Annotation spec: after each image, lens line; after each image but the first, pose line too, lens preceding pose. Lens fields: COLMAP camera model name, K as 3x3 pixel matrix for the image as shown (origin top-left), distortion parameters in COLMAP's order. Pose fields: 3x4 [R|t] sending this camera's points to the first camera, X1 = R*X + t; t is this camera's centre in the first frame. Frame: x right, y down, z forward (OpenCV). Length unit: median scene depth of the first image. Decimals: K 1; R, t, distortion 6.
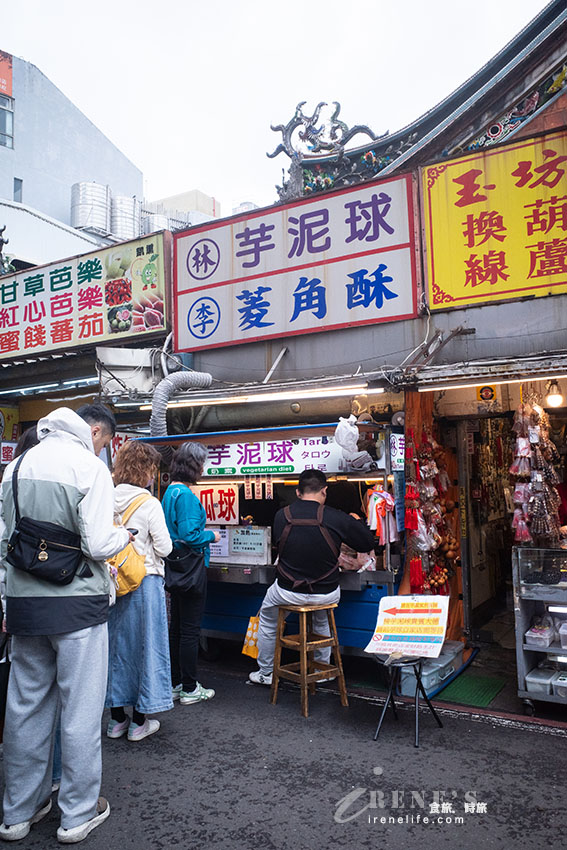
lens RADIAL K [[676.5, 0, 283.5], [0, 676.5, 425.0], [0, 0, 1]] dist [-0.061815, 0.078916]
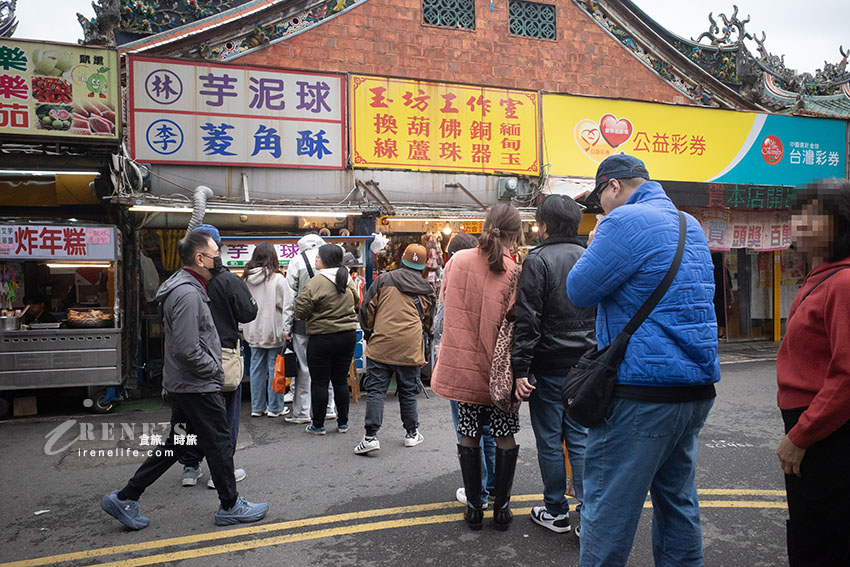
lens RADIAL K [[676.5, 0, 426.9], [0, 676.5, 270.4], [0, 0, 1]] dist [-0.061815, 0.078916]
pose [[0.600198, 0.018961, 0.799627, -0.869238], [-0.054695, 0.998352, 0.017380, 0.034913], [-0.797979, -0.054167, 0.600246, -0.107998]]
